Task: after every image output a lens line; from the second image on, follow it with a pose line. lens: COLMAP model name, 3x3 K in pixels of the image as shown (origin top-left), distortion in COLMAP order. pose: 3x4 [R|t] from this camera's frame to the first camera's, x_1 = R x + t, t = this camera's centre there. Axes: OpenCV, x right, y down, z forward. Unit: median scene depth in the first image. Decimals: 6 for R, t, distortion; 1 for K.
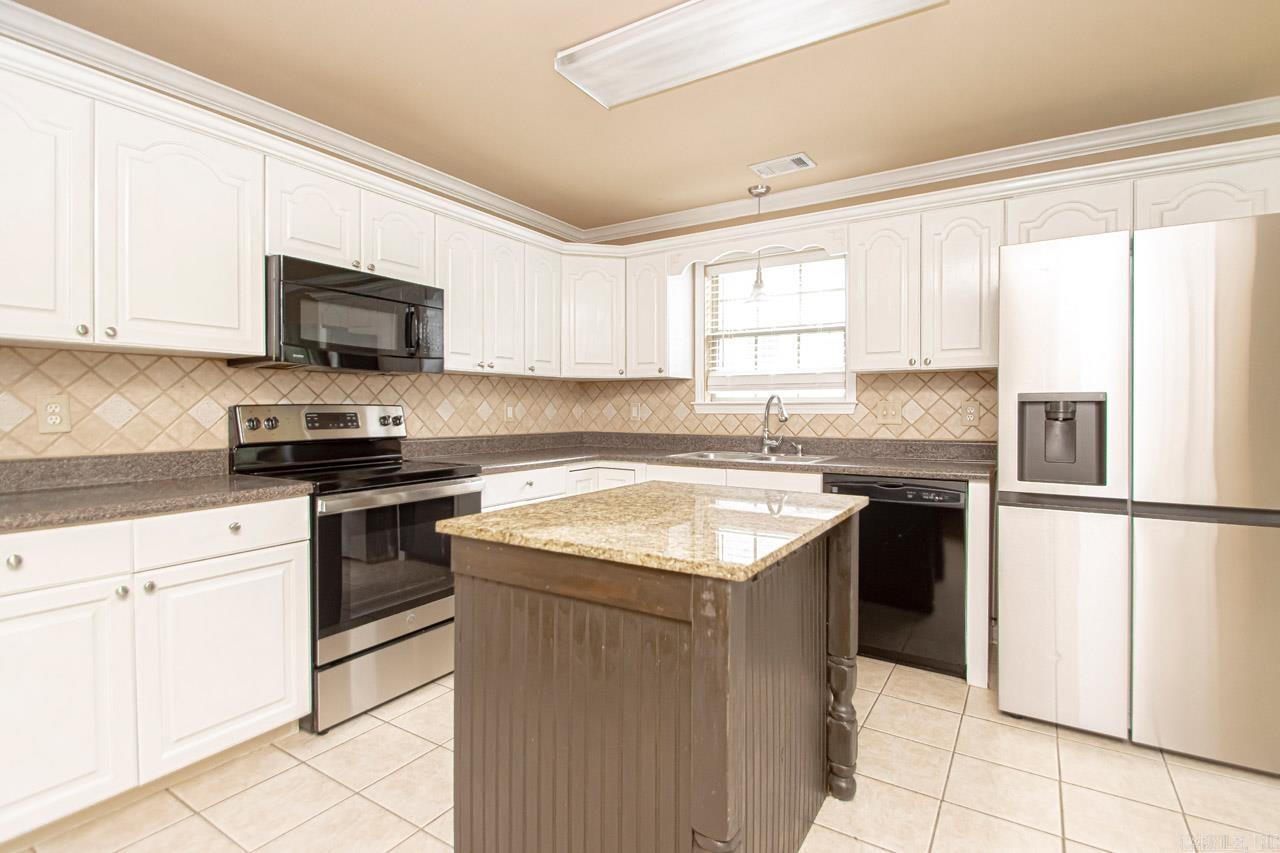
lens RADIAL K [[594.5, 0, 669.0], [0, 594.5, 425.0], [0, 0, 1]] dist [0.003853, -0.000349]
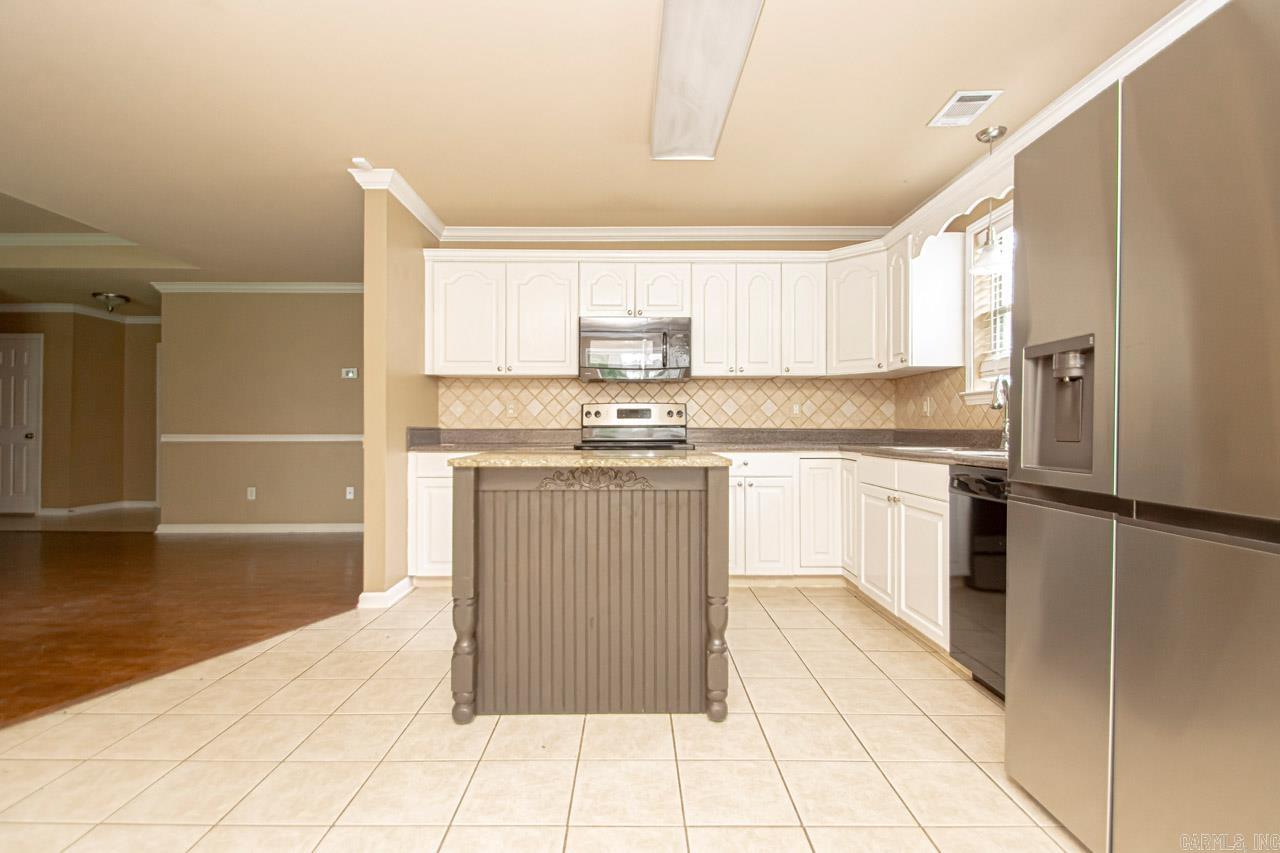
lens RADIAL K [[608.8, 0, 639.1], [0, 608.8, 435.4], [0, 0, 1]] dist [0.016053, -0.000657]
pose [[0.532207, 0.009880, -0.846557, 0.701083], [-0.021484, 0.999767, -0.001839, 0.047101], [0.846342, 0.019167, 0.532295, 0.136756]]
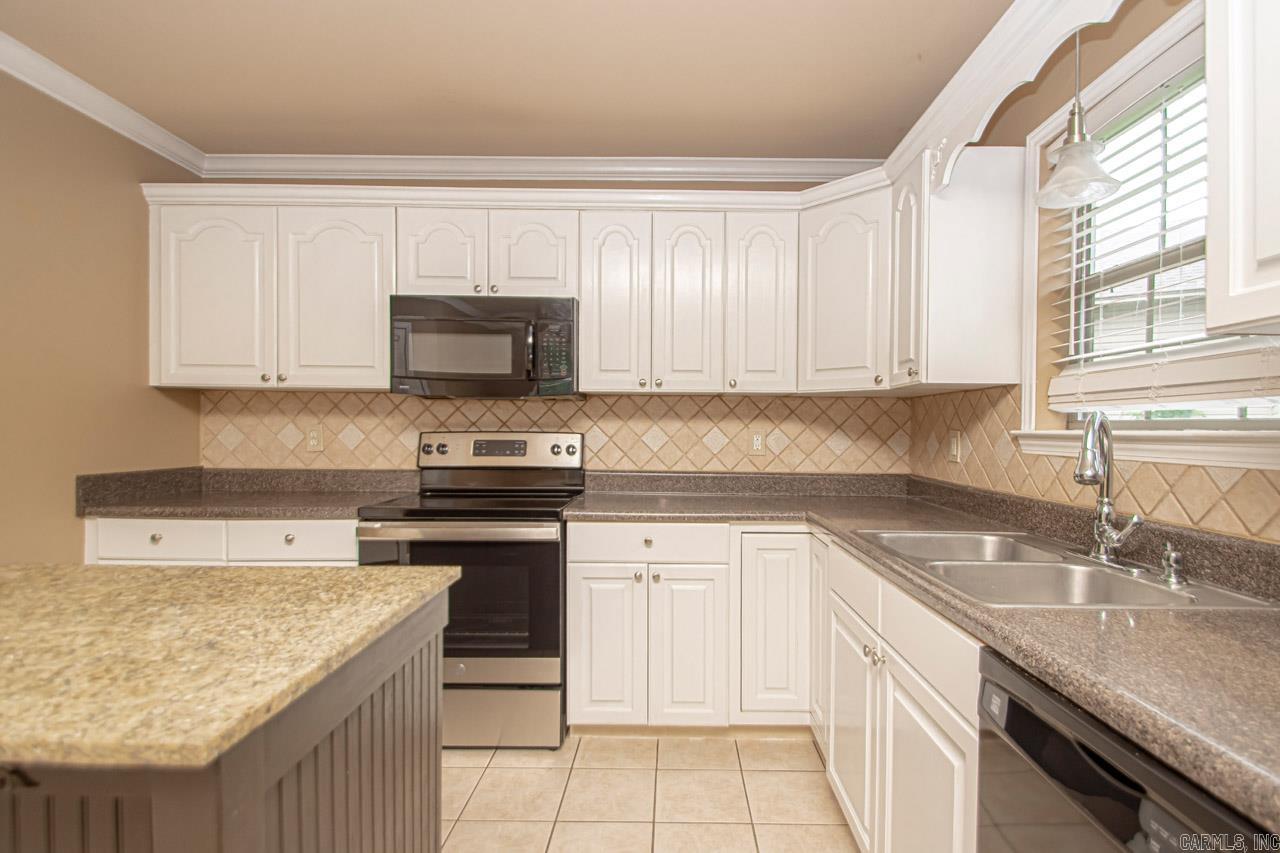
lens RADIAL K [[634.1, 0, 665.3], [0, 634.1, 441.0], [0, 0, 1]] dist [0.010235, -0.000726]
pose [[0.519763, 0.021797, -0.854033, 0.434198], [-0.031310, 0.999489, 0.006454, -0.030346], [0.853737, 0.023385, 0.520180, 0.592773]]
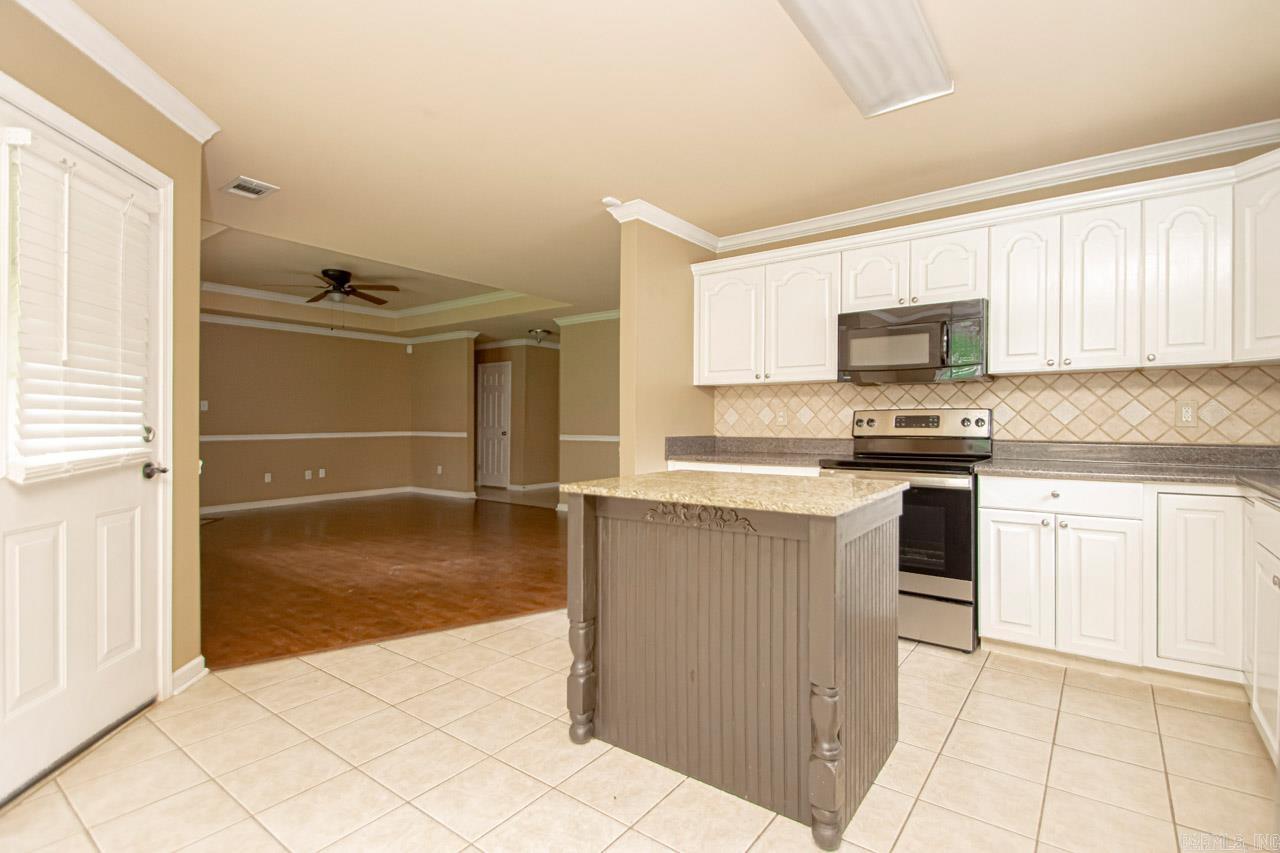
lens RADIAL K [[607.8, 0, 647.7], [0, 607.8, 426.6], [0, 0, 1]] dist [0.011761, -0.001352]
pose [[-0.089433, 0.010938, -0.995933, 0.703877], [-0.023385, 0.999641, 0.013078, 0.000057], [0.995718, 0.024459, -0.089145, 0.466588]]
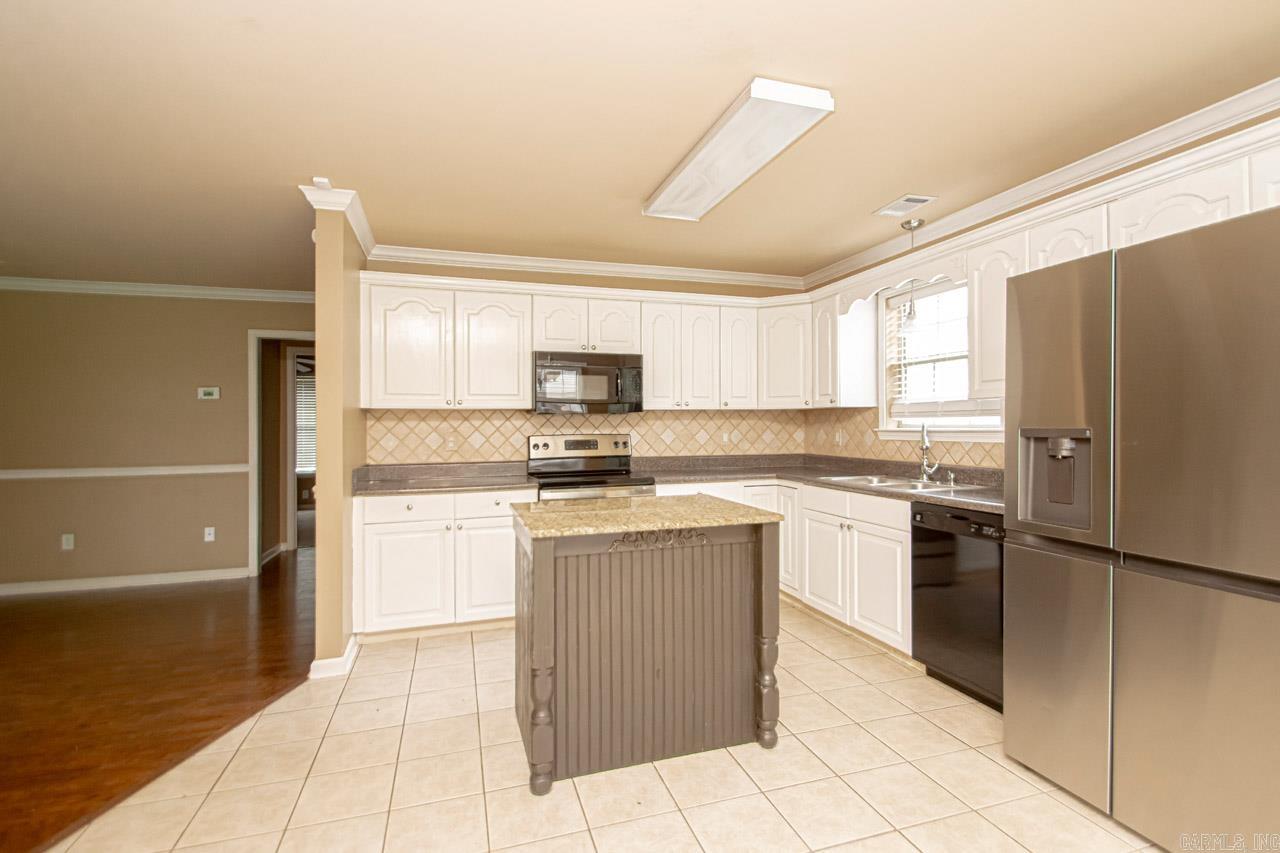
lens RADIAL K [[611.7, 0, 660.3], [0, 611.7, 433.5], [0, 0, 1]] dist [0.008886, -0.001742]
pose [[0.766805, 0.002310, -0.641876, 0.560045], [-0.009059, 0.999933, -0.007224, -0.023576], [0.641816, 0.011354, 0.766774, -0.100153]]
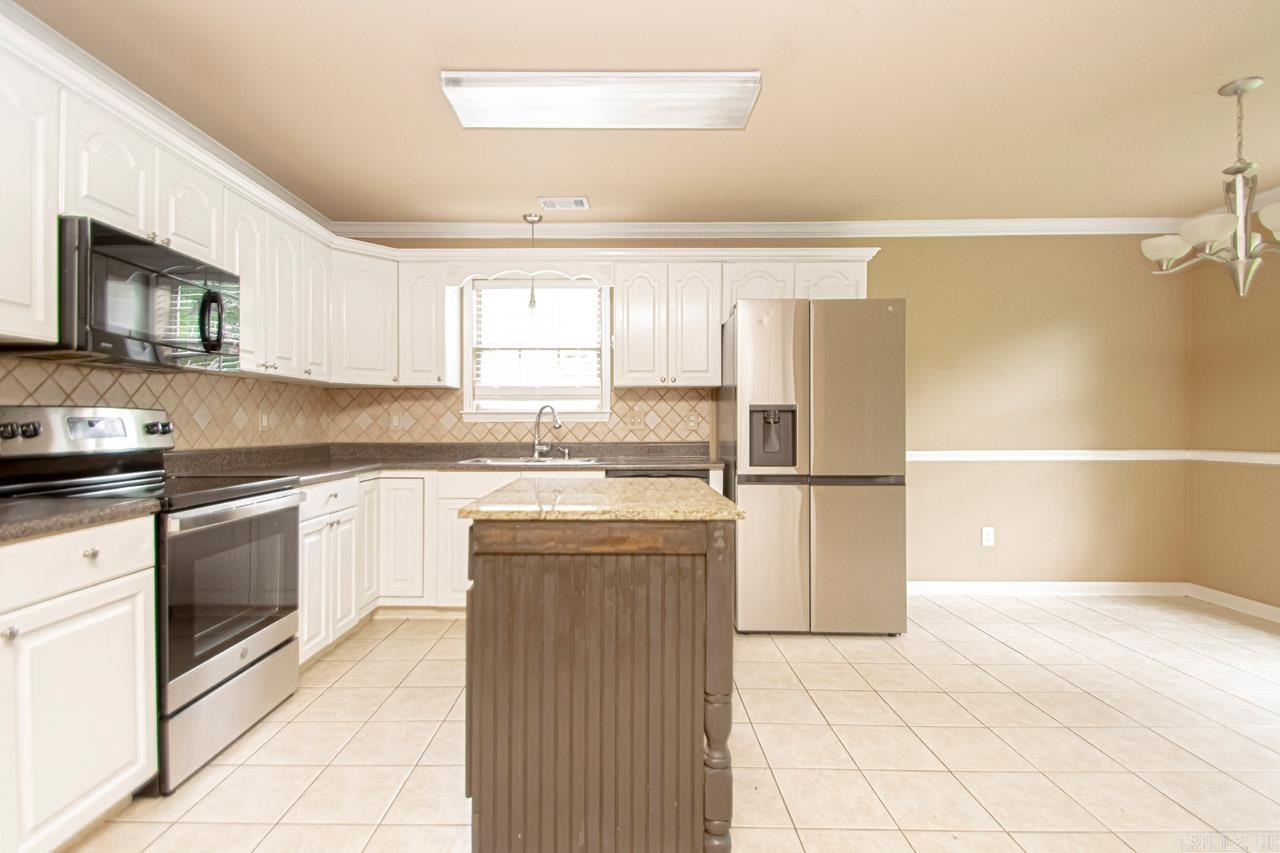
lens RADIAL K [[605.5, 0, 645.5], [0, 605.5, 447.7], [0, 0, 1]] dist [-0.002673, -0.000546]
pose [[0.838083, -0.025068, 0.544966, -0.332597], [0.019076, 0.999679, 0.016647, 0.016816], [-0.545209, -0.003556, 0.838293, -0.059865]]
